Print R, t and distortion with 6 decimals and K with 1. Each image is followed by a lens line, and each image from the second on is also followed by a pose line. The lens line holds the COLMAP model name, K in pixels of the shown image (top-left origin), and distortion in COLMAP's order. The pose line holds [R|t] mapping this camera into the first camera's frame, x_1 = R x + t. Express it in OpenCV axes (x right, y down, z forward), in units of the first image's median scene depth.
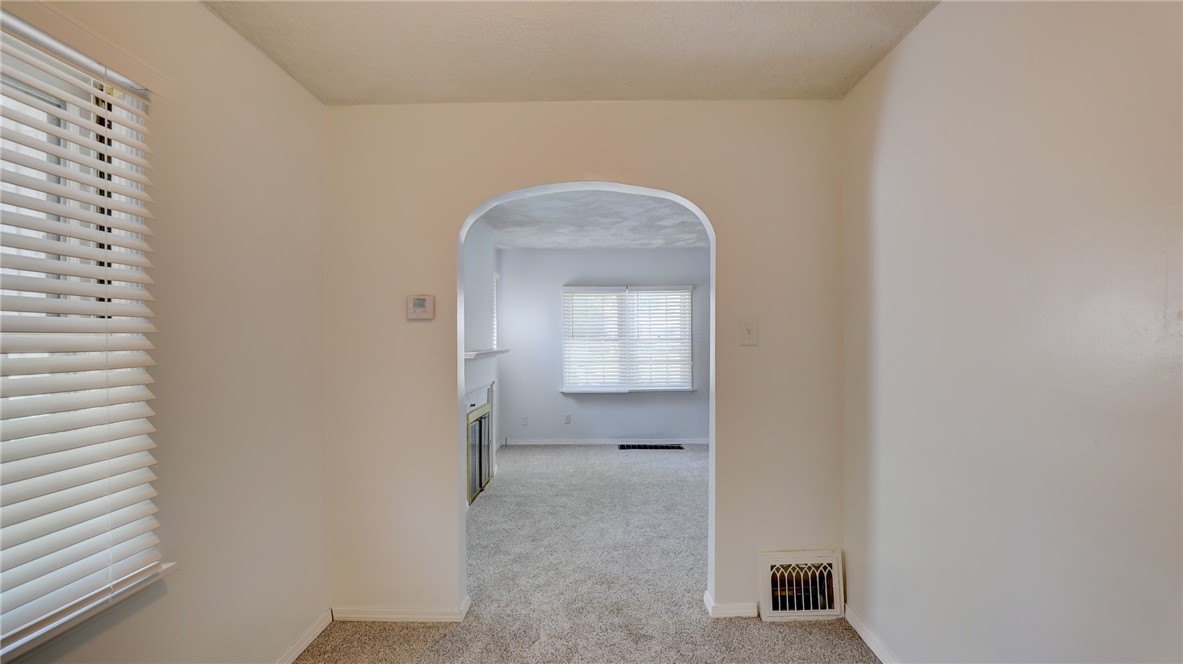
lens RADIAL K [[544.6, 0, 599.5], [0, 544.6, 335.4], [0, 0, 1]] dist [-0.026730, 0.000038]
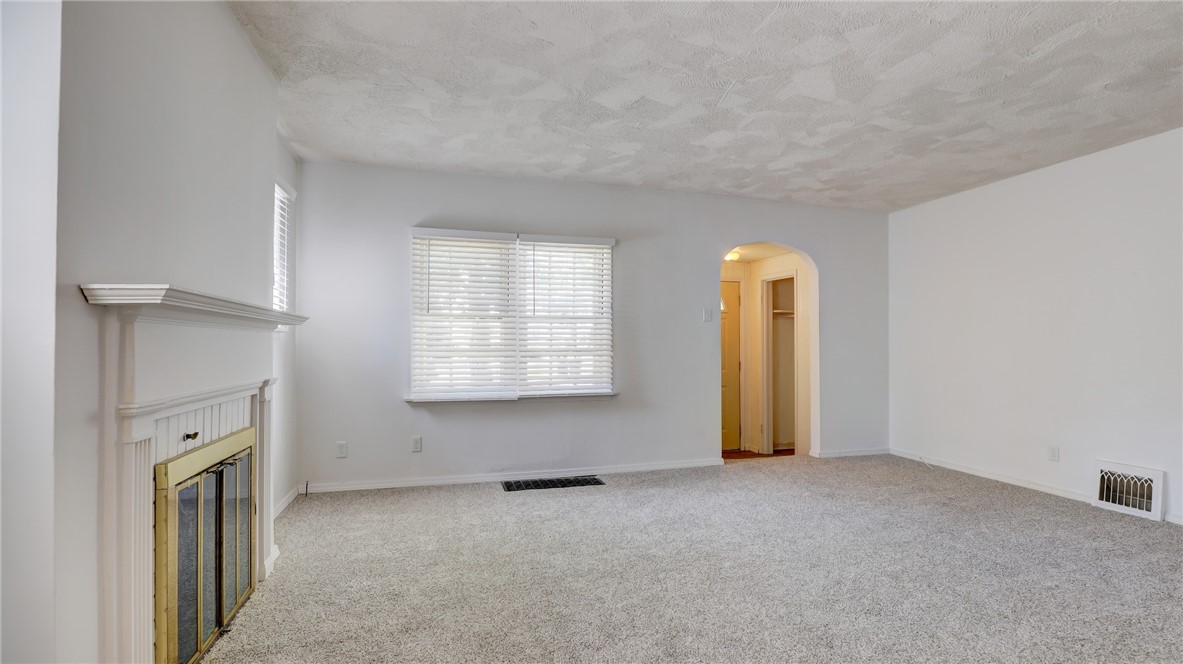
lens RADIAL K [[544.6, 0, 599.5], [0, 544.6, 335.4], [0, 0, 1]] dist [-0.026730, 0.000038]
pose [[0.958397, 0.012724, 0.285154, -0.039169], [-0.009078, 0.999859, -0.014107, 0.038553], [-0.285293, 0.010931, 0.958378, 0.364270]]
